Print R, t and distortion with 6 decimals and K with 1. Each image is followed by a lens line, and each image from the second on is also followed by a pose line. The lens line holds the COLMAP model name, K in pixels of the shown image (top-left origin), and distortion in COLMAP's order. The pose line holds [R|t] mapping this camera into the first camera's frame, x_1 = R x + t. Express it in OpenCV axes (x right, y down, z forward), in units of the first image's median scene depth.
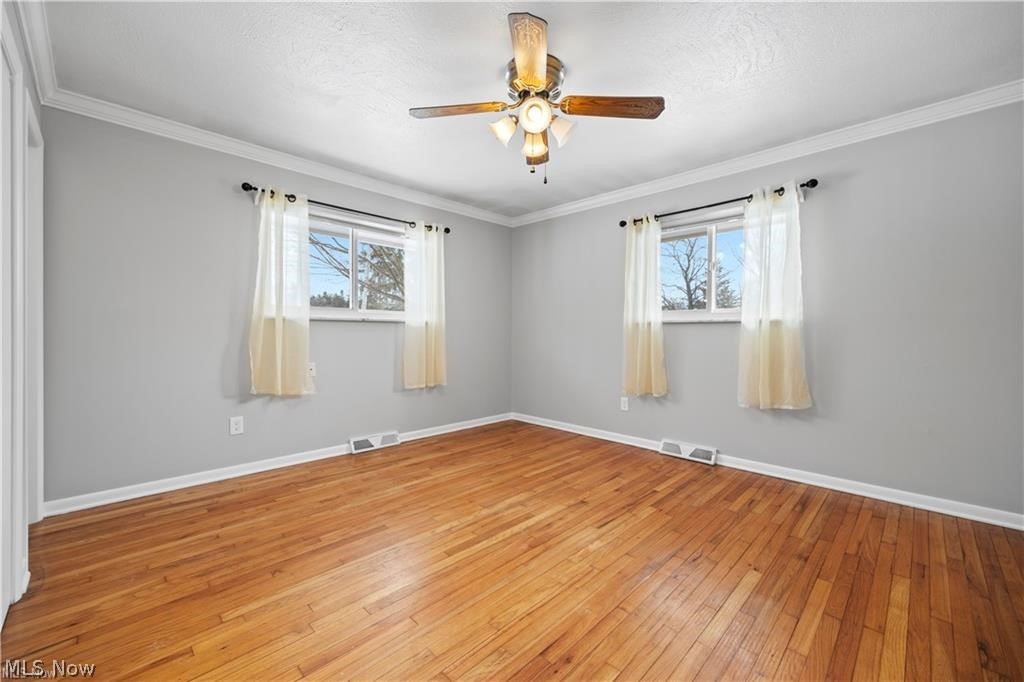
lens RADIAL K [[409.4, 0, 511.0], [0, 409.4, 333.6], [0, 0, 1]] dist [0.008866, 0.000052]
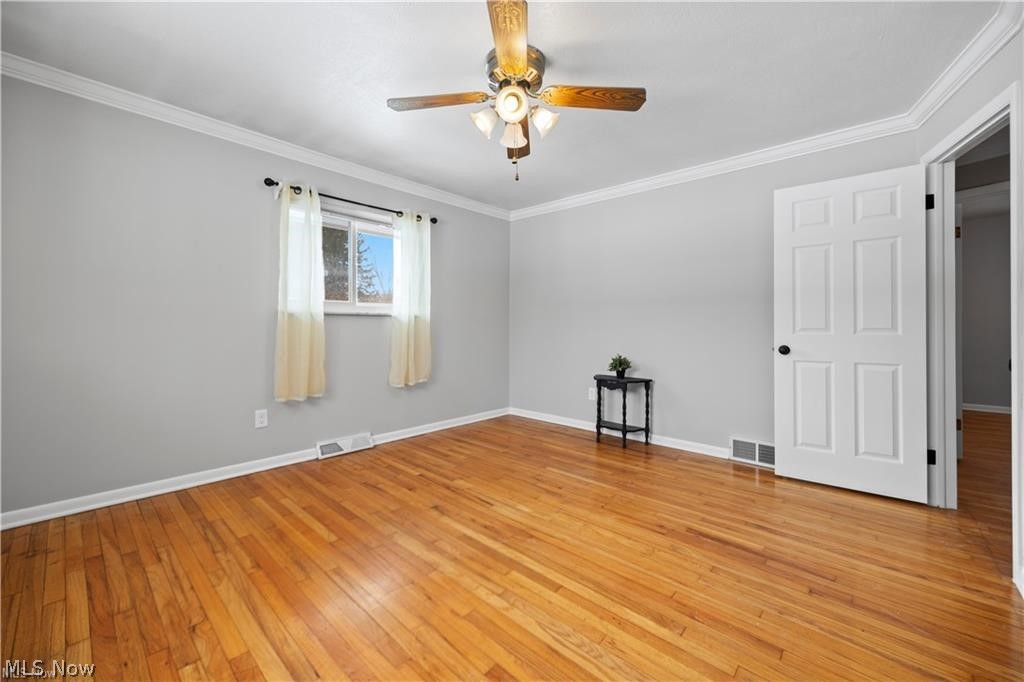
lens RADIAL K [[408.8, 0, 512.5], [0, 408.8, 322.4], [0, 0, 1]] dist [0.001697, -0.000073]
pose [[-0.045977, 0.002900, 0.998938, -0.747482], [-0.001528, 0.999994, -0.002973, -0.006492], [-0.998941, -0.001663, -0.045972, 0.853160]]
